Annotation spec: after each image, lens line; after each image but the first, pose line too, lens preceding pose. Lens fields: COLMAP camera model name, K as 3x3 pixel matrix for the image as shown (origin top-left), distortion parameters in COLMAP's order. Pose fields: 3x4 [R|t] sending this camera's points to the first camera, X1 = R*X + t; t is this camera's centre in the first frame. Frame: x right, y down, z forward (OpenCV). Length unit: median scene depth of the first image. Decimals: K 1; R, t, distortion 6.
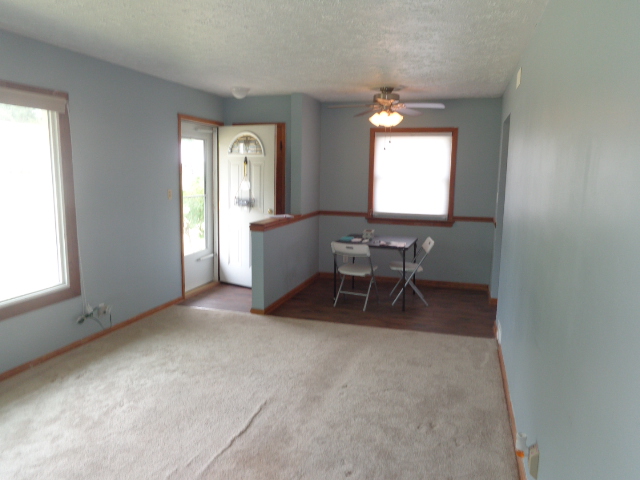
lens RADIAL K [[477.6, 0, 319.5], [0, 477.6, 240.6], [0, 0, 1]] dist [-0.029857, 0.018930]
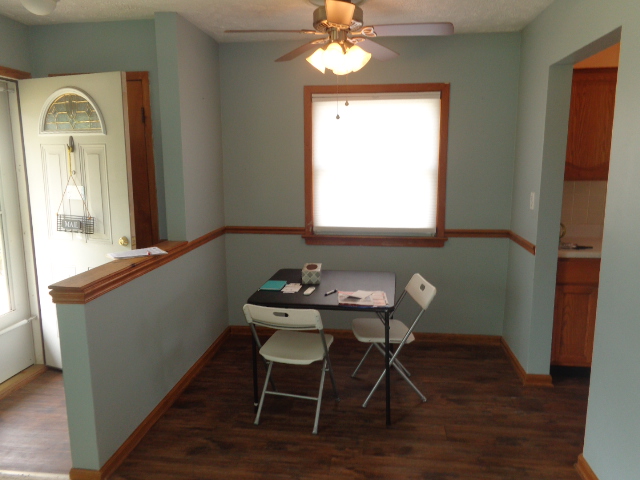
lens RADIAL K [[477.6, 0, 321.2], [0, 477.6, 238.0], [0, 0, 1]] dist [-0.029857, 0.018930]
pose [[0.985453, -0.047598, 0.163147, 0.024209], [0.043895, 0.998692, 0.026230, -0.067401], [-0.164182, -0.018687, 0.986253, 0.443223]]
